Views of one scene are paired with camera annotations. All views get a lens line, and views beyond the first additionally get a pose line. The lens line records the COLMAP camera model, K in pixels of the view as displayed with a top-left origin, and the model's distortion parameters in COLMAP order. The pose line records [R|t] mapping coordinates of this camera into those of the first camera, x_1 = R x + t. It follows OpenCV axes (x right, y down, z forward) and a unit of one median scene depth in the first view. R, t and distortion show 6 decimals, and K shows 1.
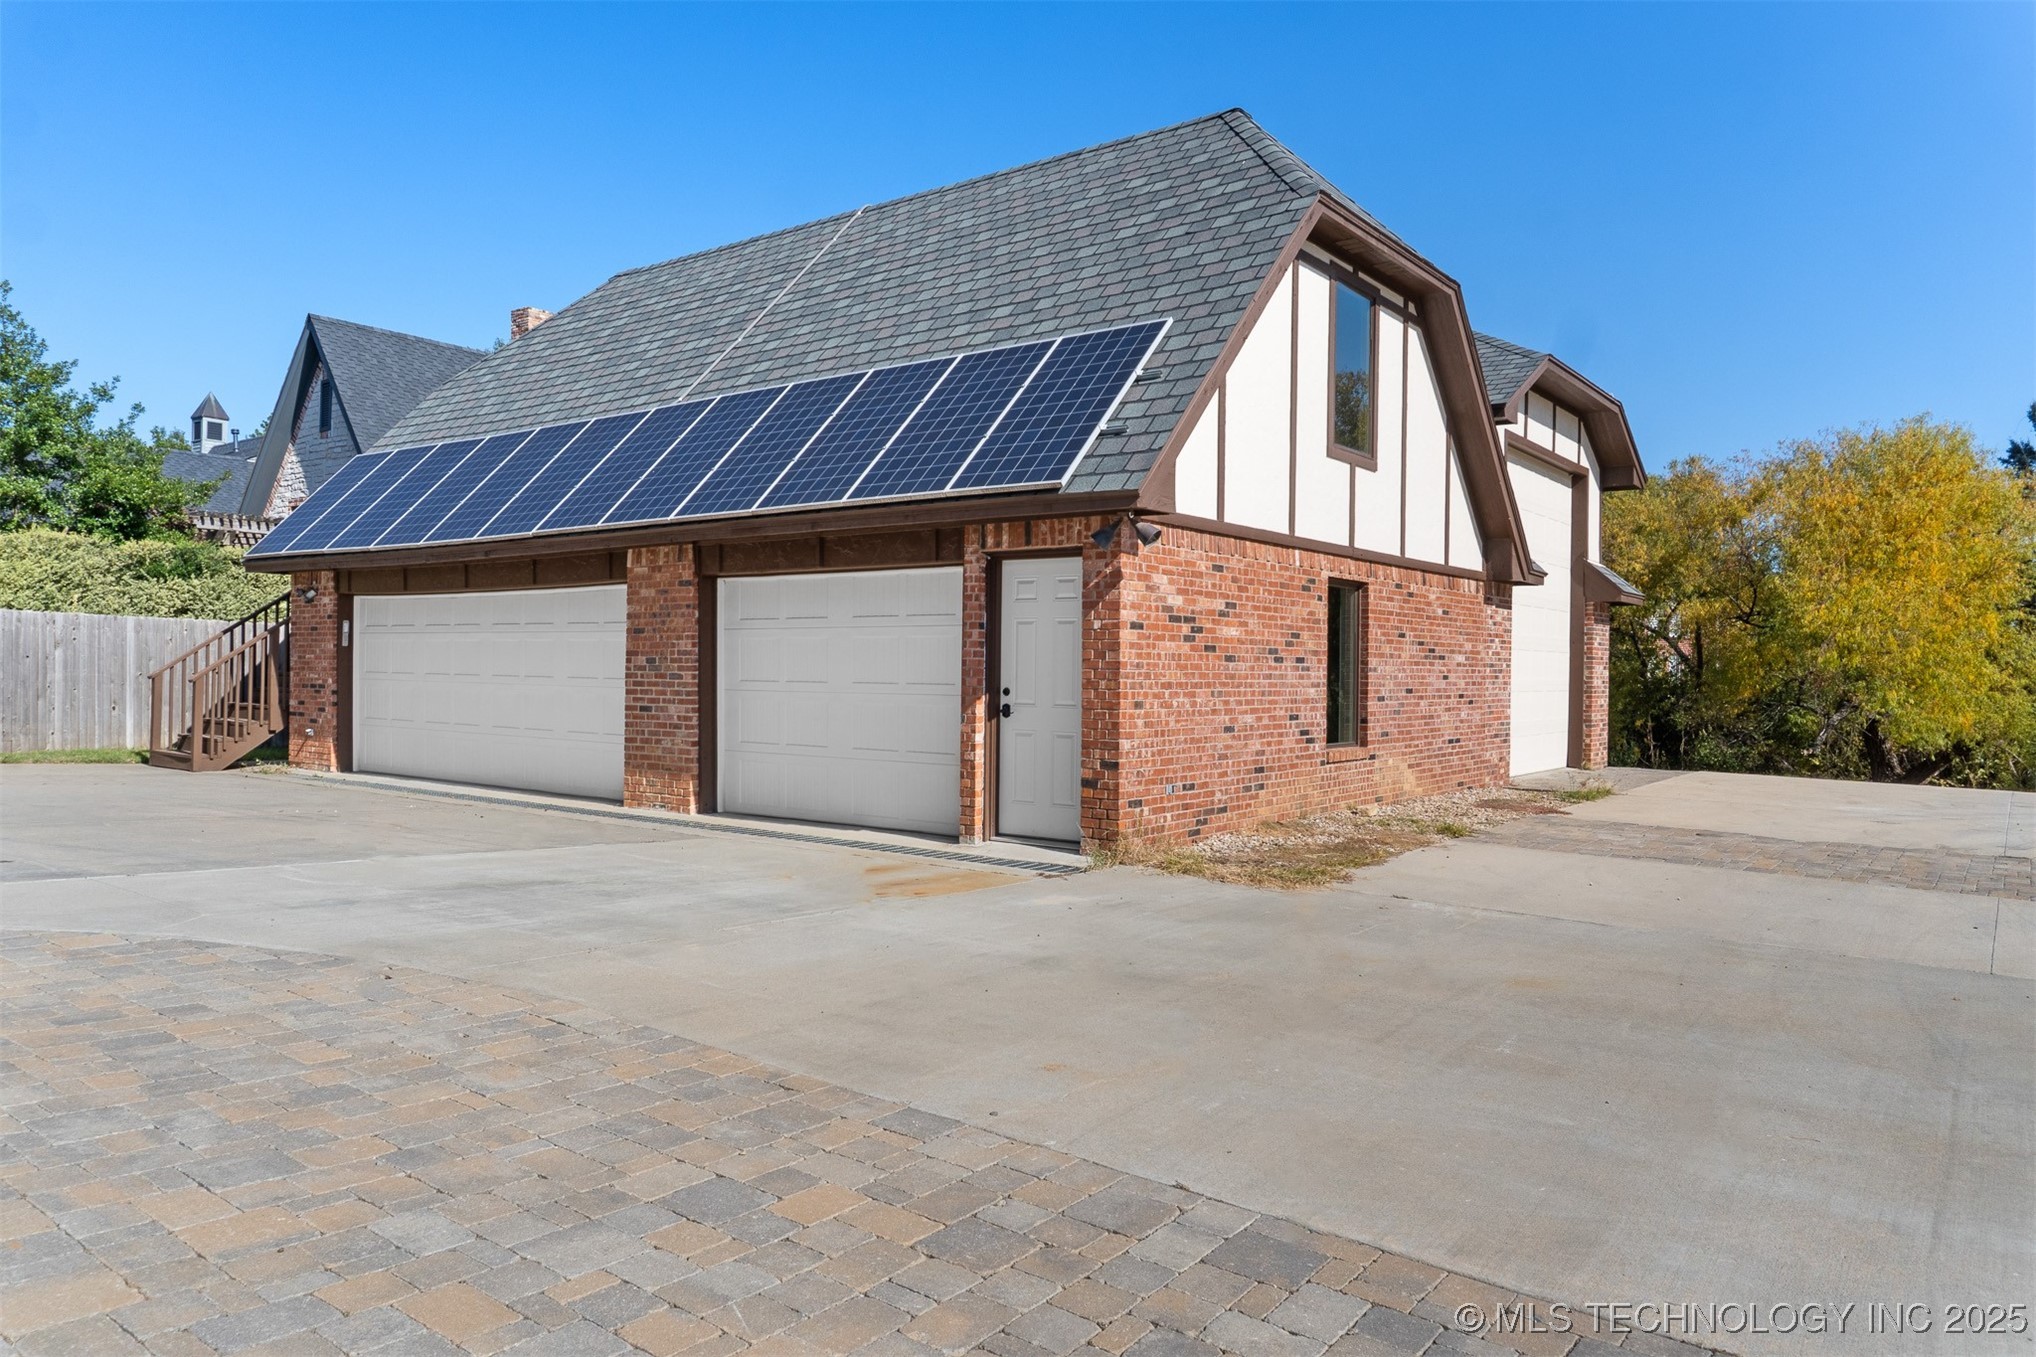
lens RADIAL K [[1378.9, 0, 1020.3], [0, 1378.9, 676.4], [0, 0, 1]] dist [-0.000583, 0.000323]
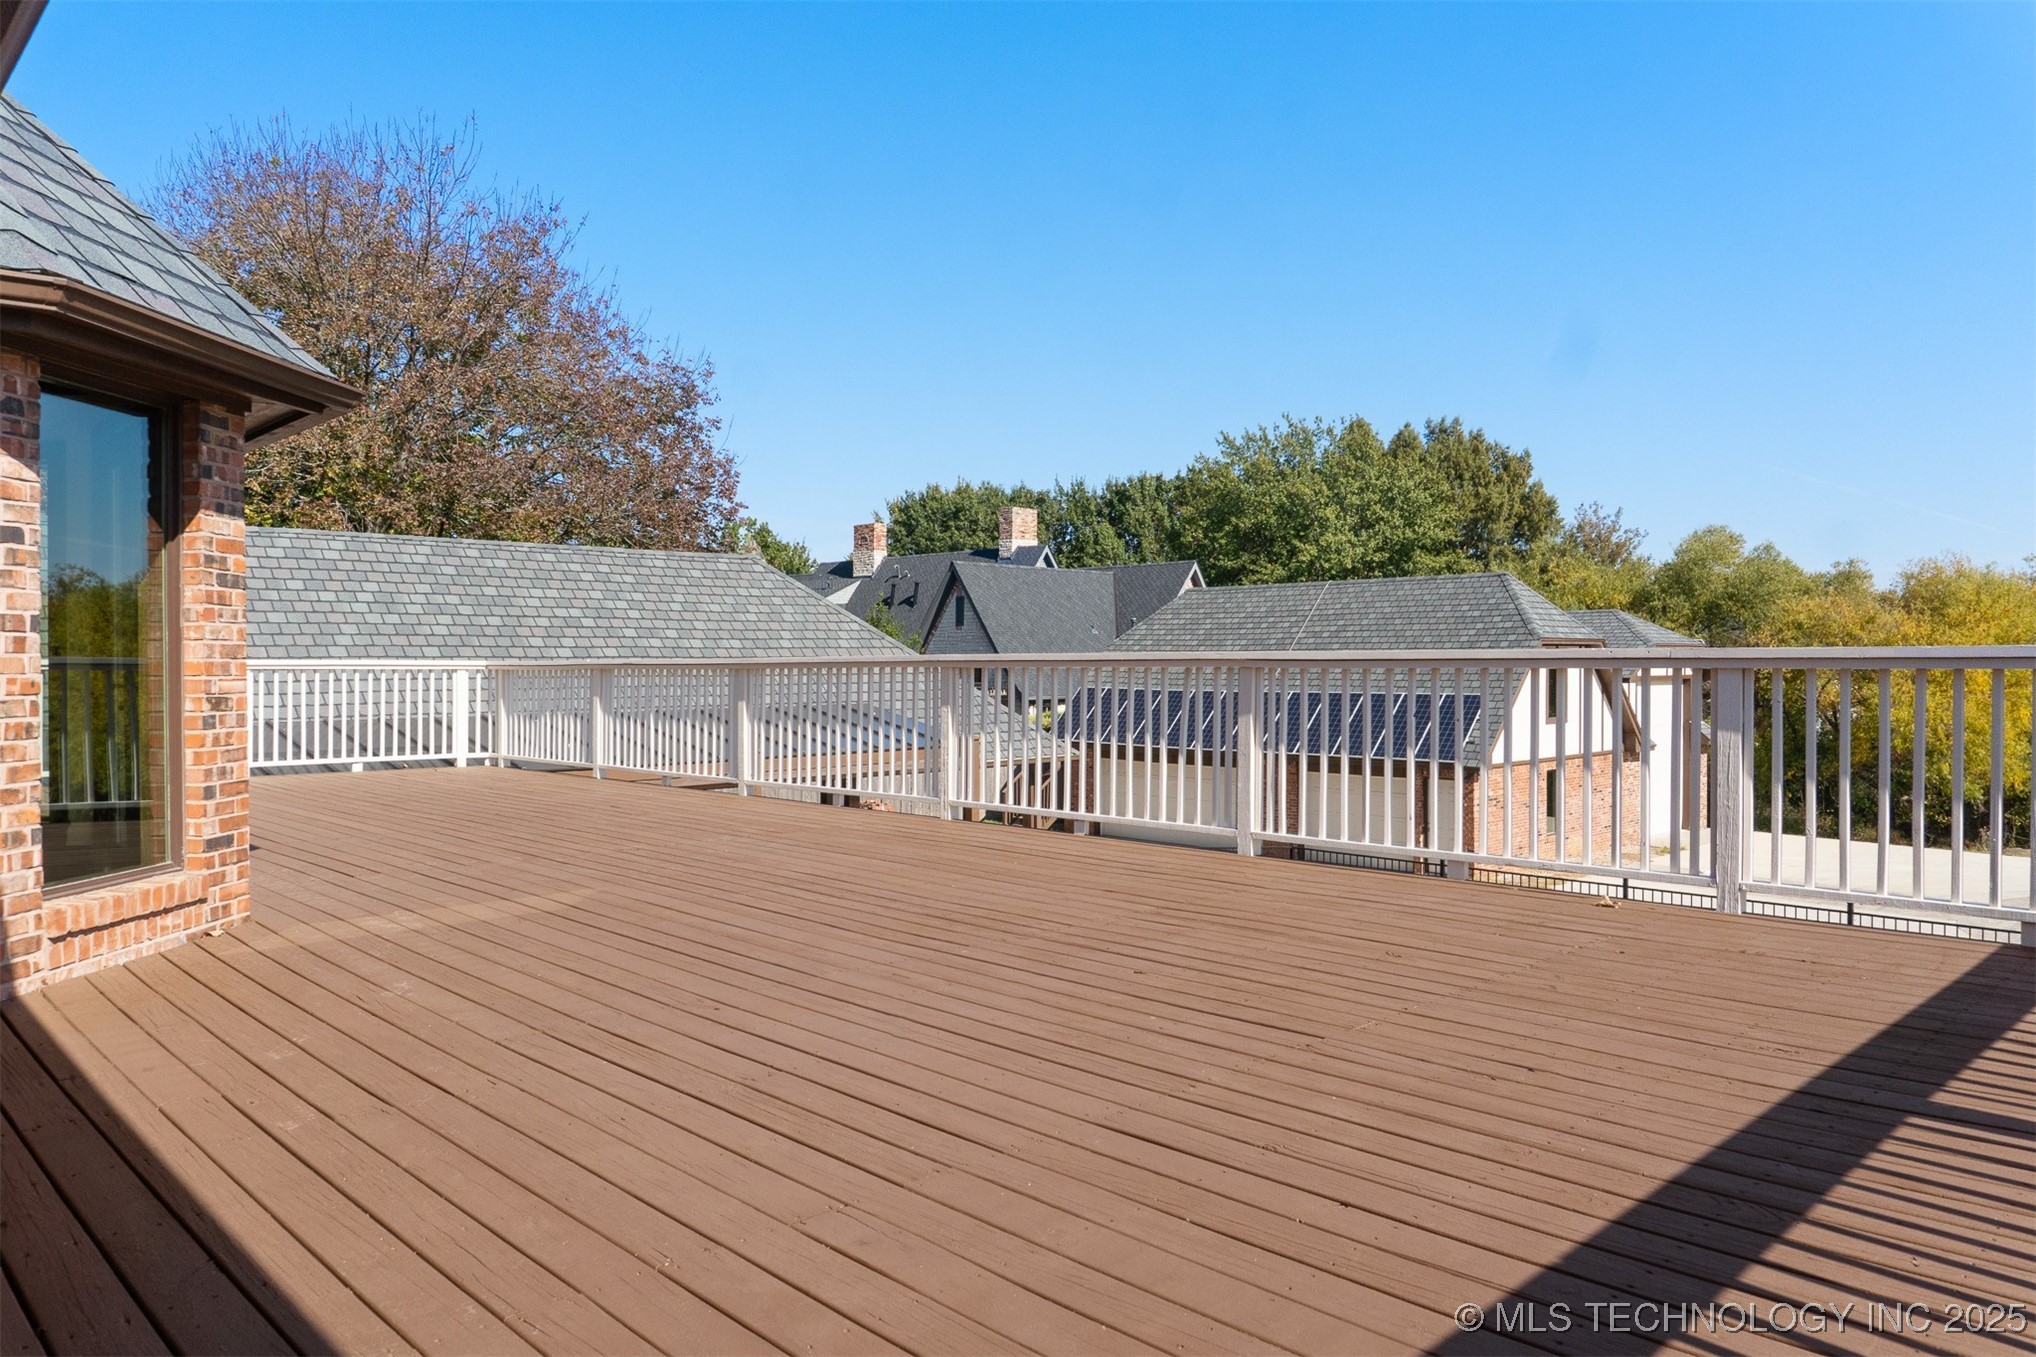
lens RADIAL K [[1378.9, 0, 1036.8], [0, 1378.9, 663.5], [0, 0, 1]] dist [-0.000583, 0.000323]
pose [[0.988640, -0.008608, -0.150057, -0.336571], [0.008528, 0.999963, -0.001176, -0.282744], [0.150062, -0.000117, 0.988677, -1.720924]]
